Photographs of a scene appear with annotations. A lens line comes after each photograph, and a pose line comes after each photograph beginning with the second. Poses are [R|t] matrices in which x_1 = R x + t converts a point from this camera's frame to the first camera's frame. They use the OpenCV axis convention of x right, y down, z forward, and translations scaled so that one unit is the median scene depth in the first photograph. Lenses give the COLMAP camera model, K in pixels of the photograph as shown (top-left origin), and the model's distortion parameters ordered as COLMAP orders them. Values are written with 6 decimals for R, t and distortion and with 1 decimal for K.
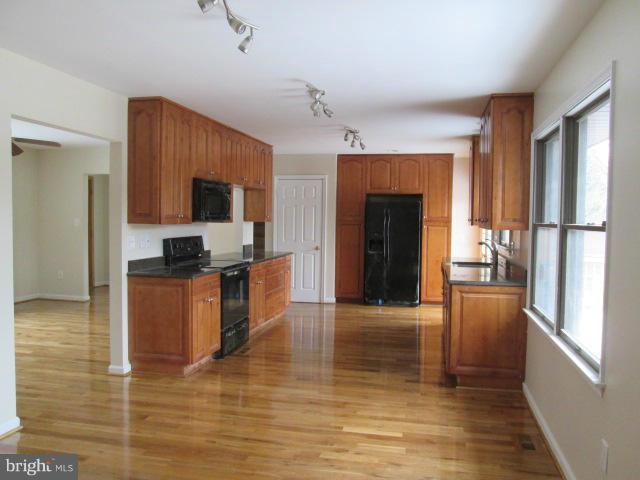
lens RADIAL K [[526.4, 0, 320.0], [0, 526.4, 240.0], [0, 0, 1]] dist [-0.046901, 0.004503]
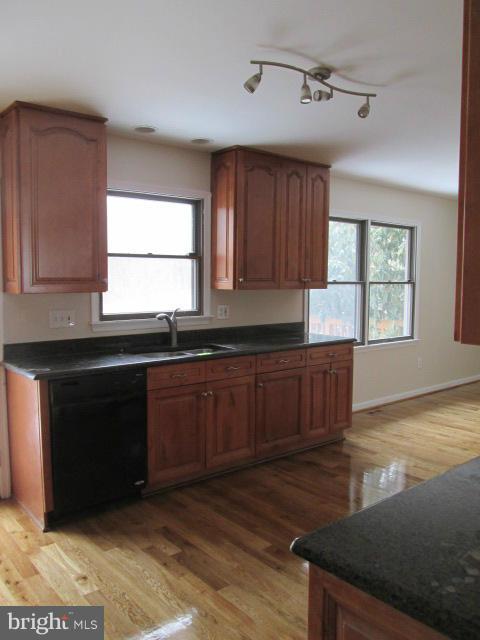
lens RADIAL K [[526.4, 0, 240.0], [0, 526.4, 320.0], [0, 0, 1]] dist [-0.046901, 0.004503]
pose [[-0.786045, -0.066285, 0.614605, -0.114584], [0.011865, 0.992433, 0.122209, -0.048492], [-0.618055, 0.103354, -0.779311, 1.038047]]
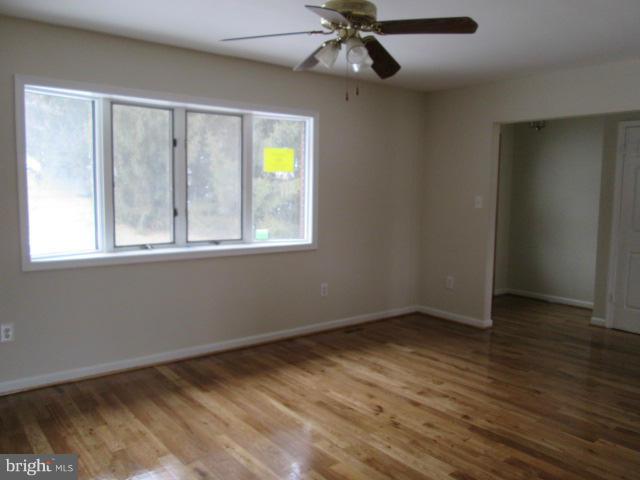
lens RADIAL K [[526.4, 0, 320.0], [0, 526.4, 240.0], [0, 0, 1]] dist [-0.046901, 0.004503]
pose [[0.770187, 0.056668, -0.635296, -0.212082], [-0.029754, 0.998153, 0.052963, -0.017043], [0.637124, -0.021889, 0.770450, 0.394864]]
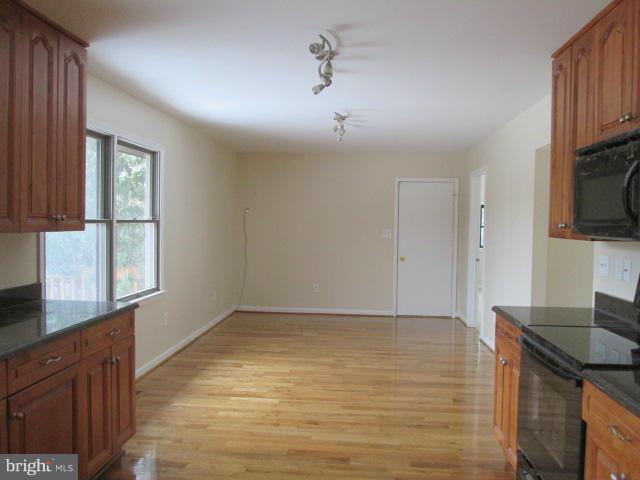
lens RADIAL K [[526.4, 0, 320.0], [0, 526.4, 240.0], [0, 0, 1]] dist [-0.046901, 0.004503]
pose [[-0.991179, -0.021248, -0.130816, 0.048893], [-0.031742, 0.996396, 0.078666, -0.038752], [0.128673, 0.082125, -0.988281, 0.917891]]
